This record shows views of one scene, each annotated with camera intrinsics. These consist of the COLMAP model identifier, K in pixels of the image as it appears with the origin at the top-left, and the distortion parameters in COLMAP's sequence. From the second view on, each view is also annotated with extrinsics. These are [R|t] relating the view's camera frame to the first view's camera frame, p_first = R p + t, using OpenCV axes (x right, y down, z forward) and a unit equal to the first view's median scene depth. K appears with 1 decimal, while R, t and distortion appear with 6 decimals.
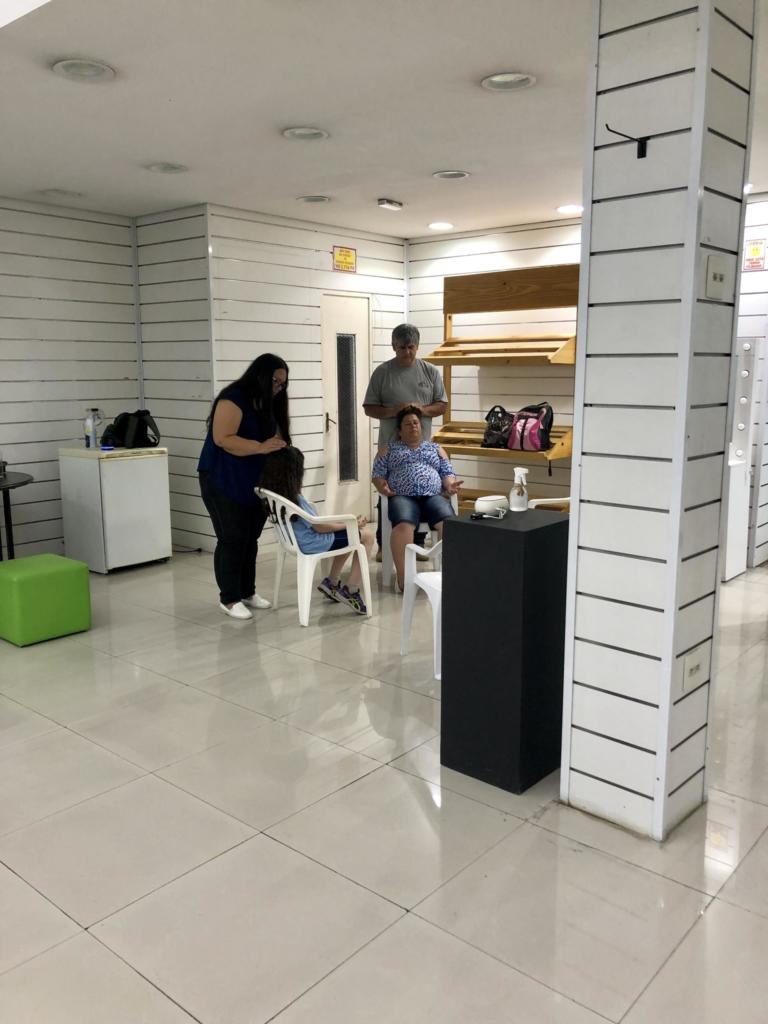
lens RADIAL K [[851.4, 0, 384.3], [0, 851.4, 511.1], [0, 0, 1]] dist [0.005505, -0.001919]
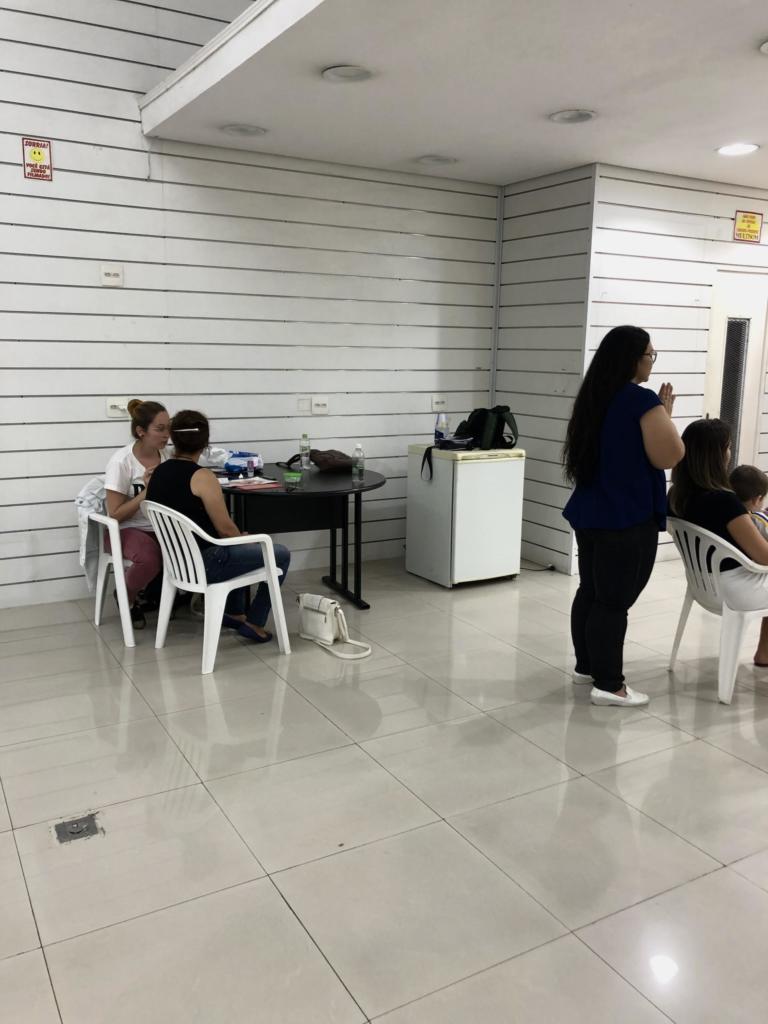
lens RADIAL K [[851.4, 0, 385.0], [0, 851.4, 512.3], [0, 0, 1]] dist [0.005505, -0.001919]
pose [[0.946291, 0.072507, -0.315082, -0.111937], [-0.066209, 0.997335, 0.030662, -0.027638], [0.316466, -0.008154, 0.948569, 0.126813]]
